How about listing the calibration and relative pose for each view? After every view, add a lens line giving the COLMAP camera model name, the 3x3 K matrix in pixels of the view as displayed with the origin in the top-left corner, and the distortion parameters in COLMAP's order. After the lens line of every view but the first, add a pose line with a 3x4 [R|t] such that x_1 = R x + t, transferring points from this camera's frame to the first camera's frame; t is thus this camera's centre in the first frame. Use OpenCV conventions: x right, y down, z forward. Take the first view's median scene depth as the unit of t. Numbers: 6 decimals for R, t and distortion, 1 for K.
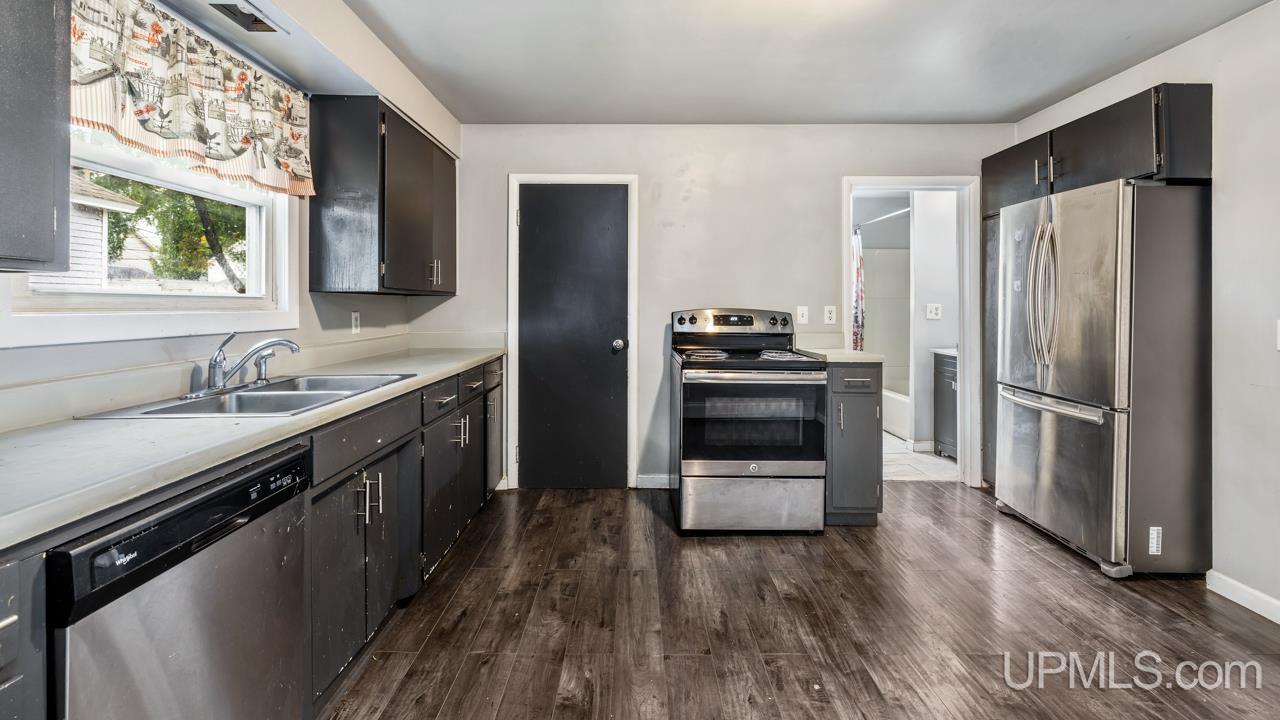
lens RADIAL K [[543.7, 0, 636.4], [0, 543.7, 351.5], [0, 0, 1]] dist [0.000350, 0.000092]
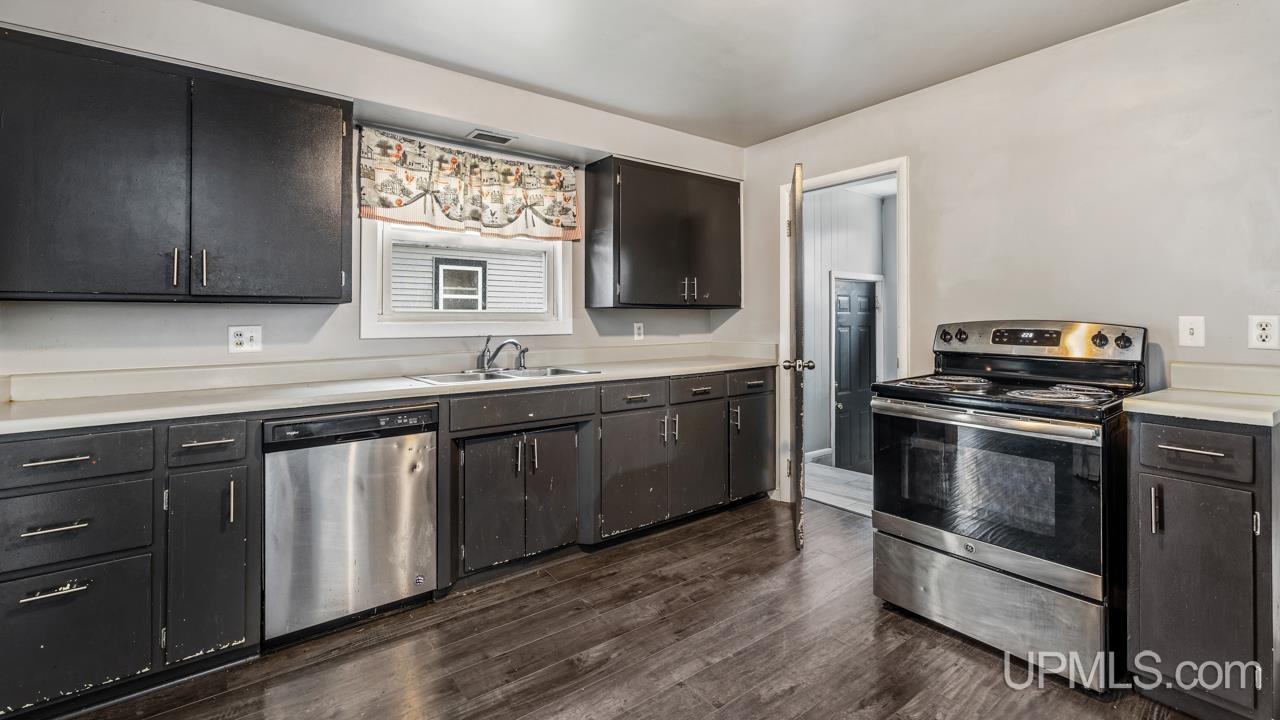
lens RADIAL K [[544.5, 0, 640.0], [0, 544.5, 360.0], [0, 0, 1]] dist [-0.000082, 0.000136]
pose [[0.608103, 0.057743, -0.791755, 0.661581], [-0.063601, 0.997689, 0.023914, -0.022154], [0.791306, 0.035815, 0.610370, 0.304394]]
